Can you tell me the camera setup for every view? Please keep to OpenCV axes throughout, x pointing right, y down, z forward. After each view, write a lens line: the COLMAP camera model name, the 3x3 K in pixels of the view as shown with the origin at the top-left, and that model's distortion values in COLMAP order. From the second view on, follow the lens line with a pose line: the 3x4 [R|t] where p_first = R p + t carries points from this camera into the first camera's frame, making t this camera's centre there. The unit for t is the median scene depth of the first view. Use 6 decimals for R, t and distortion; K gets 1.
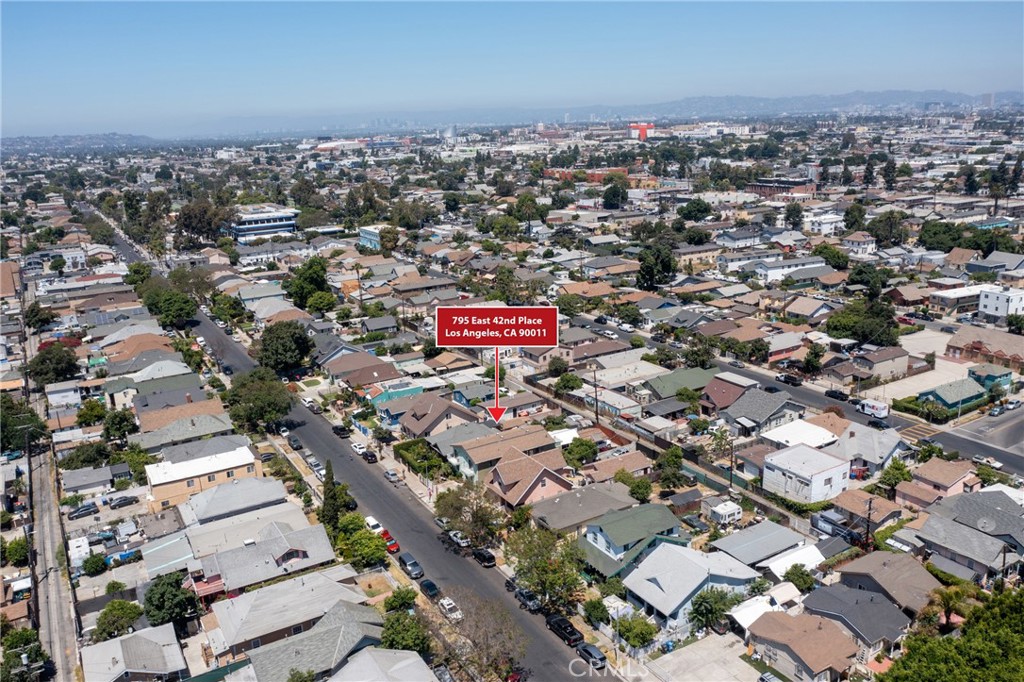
lens RADIAL K [[801.6, 0, 510.5], [0, 801.6, 340.7], [0, 0, 1]] dist [-0.024723, 0.006364]
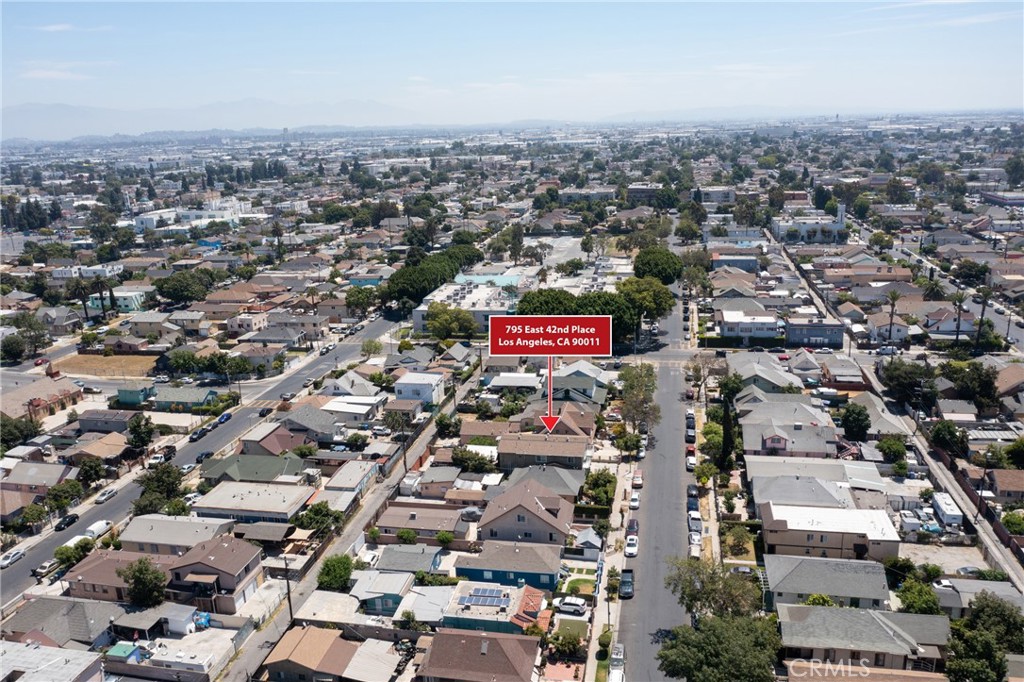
lens RADIAL K [[801.6, 0, 510.5], [0, 801.6, 340.7], [0, 0, 1]] dist [-0.024723, 0.006364]
pose [[-0.736754, -0.112010, 0.666819, -0.494985], [0.242533, 0.876782, 0.415249, -0.328796], [-0.631167, 0.467662, -0.618806, 1.204644]]
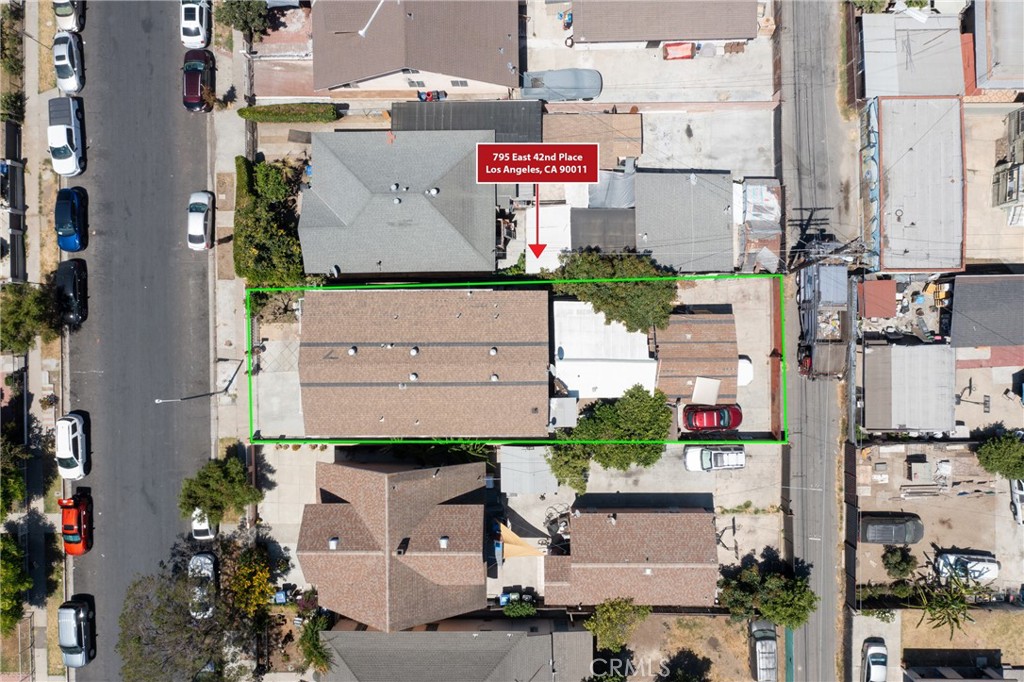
lens RADIAL K [[801.6, 0, 510.5], [0, 801.6, 340.7], [0, 0, 1]] dist [-0.024723, 0.006364]
pose [[0.865331, 0.500909, 0.017116, 0.010557], [-0.135549, 0.201013, 0.970165, -0.180279], [0.482524, -0.841834, 0.241840, 0.696463]]
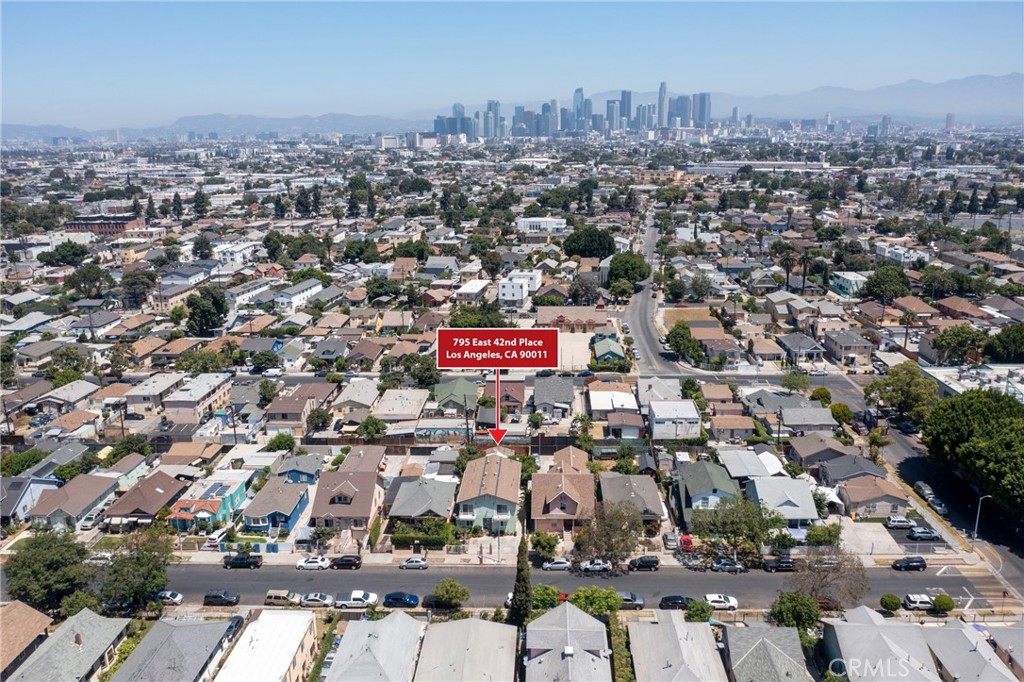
lens RADIAL K [[801.6, 0, 510.5], [0, 801.6, 340.7], [0, 0, 1]] dist [-0.024723, 0.006364]
pose [[0.549969, -0.181988, 0.815116, -0.550700], [0.215725, 0.973806, 0.071866, -0.072604], [-0.806844, 0.136317, 0.574822, 0.305774]]
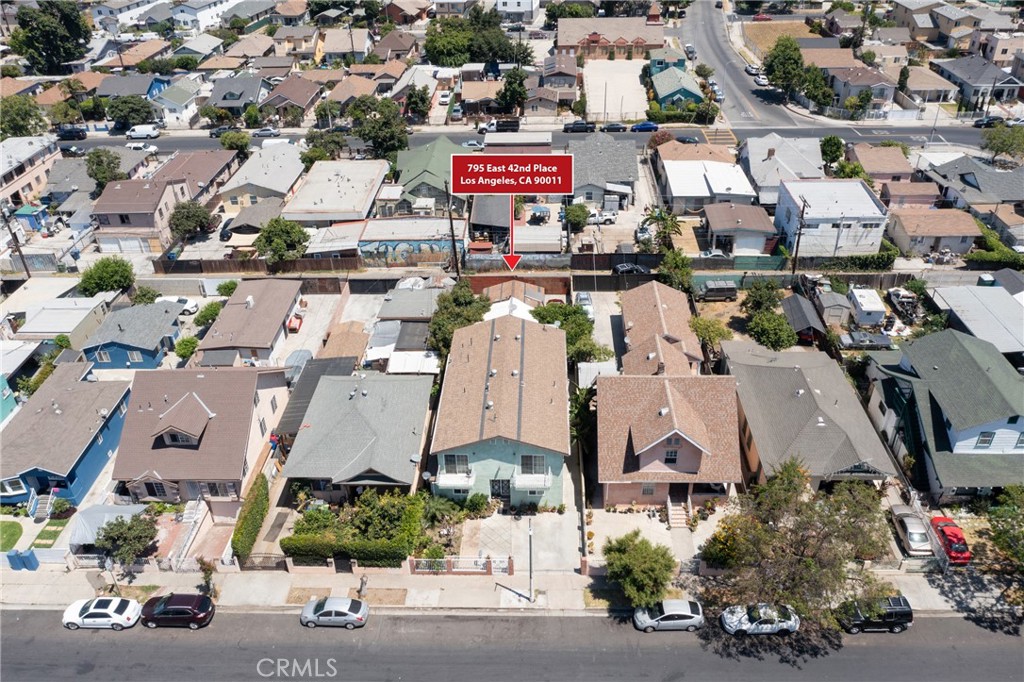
lens RADIAL K [[801.6, 0, 510.5], [0, 801.6, 340.7], [0, 0, 1]] dist [-0.024723, 0.006364]
pose [[0.541040, -0.435534, 0.719435, -0.233745], [0.226484, 0.899307, 0.374101, -0.043507], [-0.809926, -0.039463, 0.585203, 0.549476]]
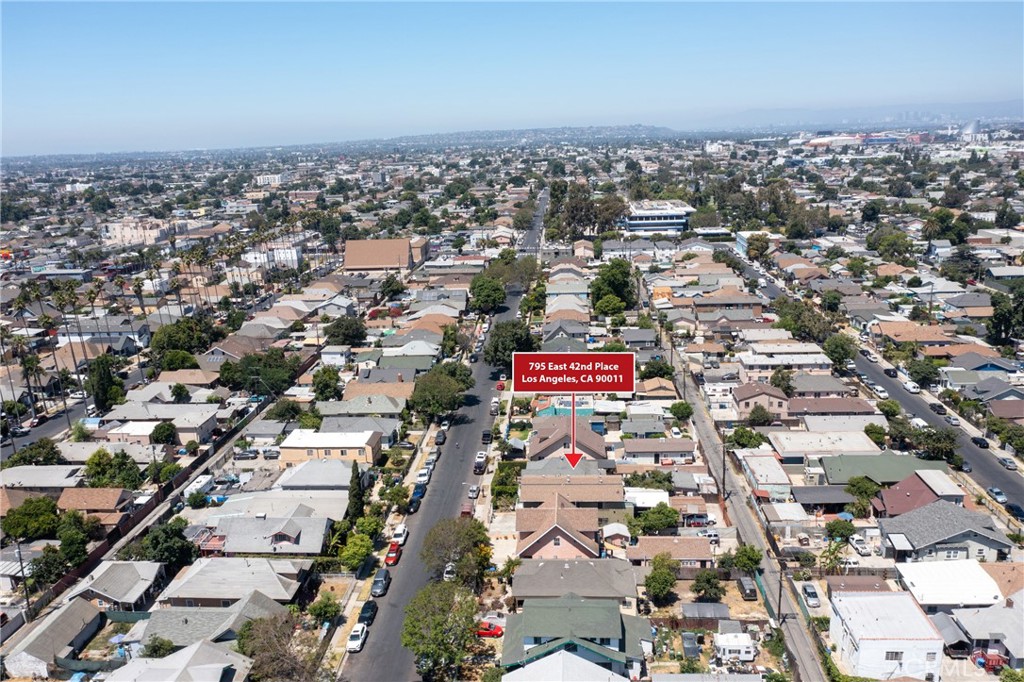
lens RADIAL K [[801.6, 0, 510.5], [0, 801.6, 340.7], [0, 0, 1]] dist [-0.024723, 0.006364]
pose [[0.821372, 0.150449, -0.550194, 0.304429], [-0.145786, 0.987922, 0.052504, -0.055506], [0.551448, 0.037086, 0.833385, 0.145732]]
